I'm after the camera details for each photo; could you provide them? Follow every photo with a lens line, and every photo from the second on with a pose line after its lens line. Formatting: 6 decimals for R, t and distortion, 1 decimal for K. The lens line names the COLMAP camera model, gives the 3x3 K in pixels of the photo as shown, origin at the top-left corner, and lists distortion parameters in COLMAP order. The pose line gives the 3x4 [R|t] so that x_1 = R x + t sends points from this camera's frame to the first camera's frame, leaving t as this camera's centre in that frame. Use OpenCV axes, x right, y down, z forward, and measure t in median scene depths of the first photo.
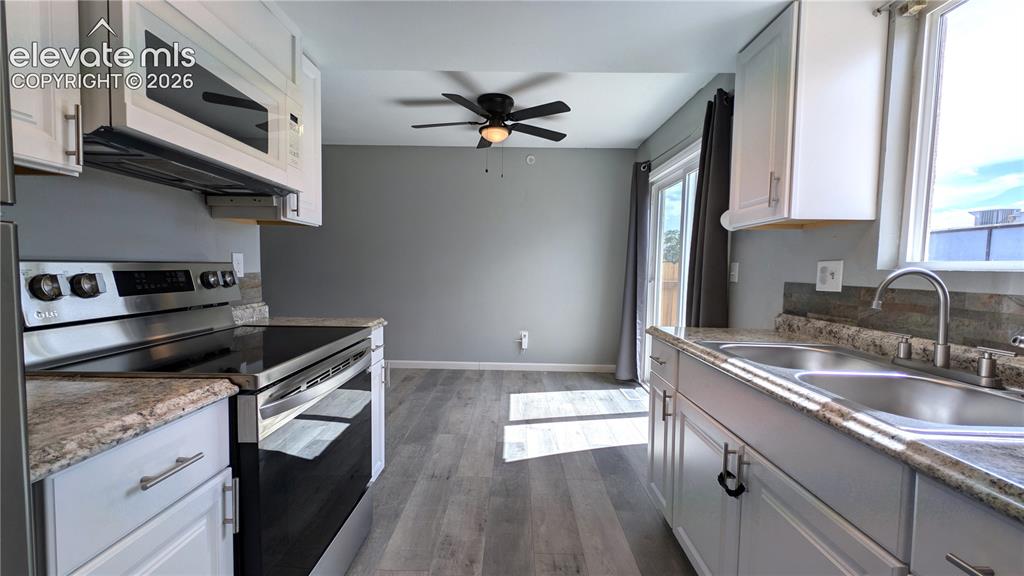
lens RADIAL K [[366.7, 0, 514.8], [0, 366.7, 283.6], [0, 0, 1]] dist [0.002411, -0.000158]
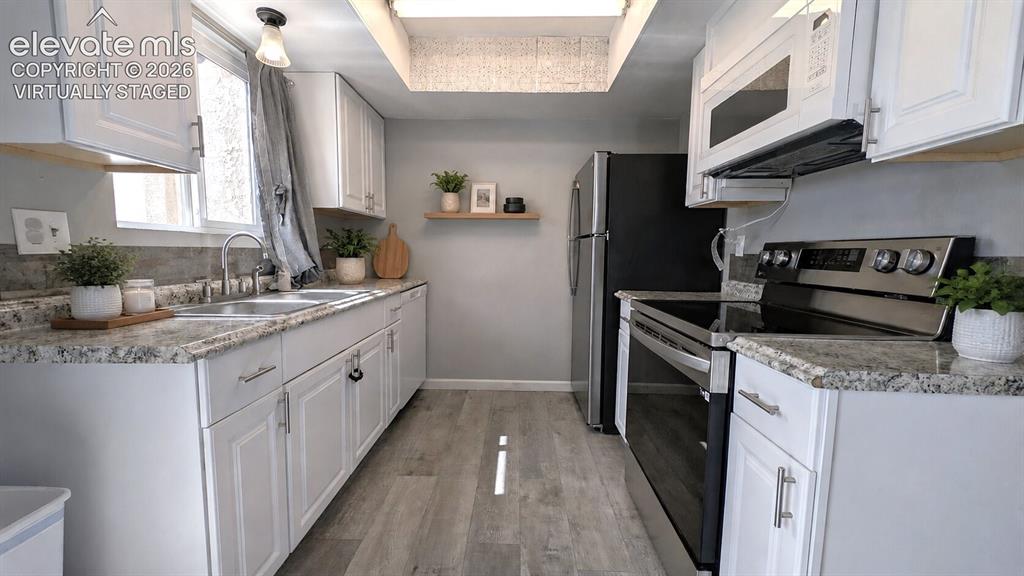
lens RADIAL K [[380.4, 0, 512.3], [0, 380.4, 285.1], [0, 0, 1]] dist [0.002208, 0.000832]
pose [[-0.999403, -0.029035, 0.018736, -0.078623], [-0.026203, 0.990243, 0.136863, -0.059086], [-0.022527, 0.136290, -0.990413, 2.295673]]
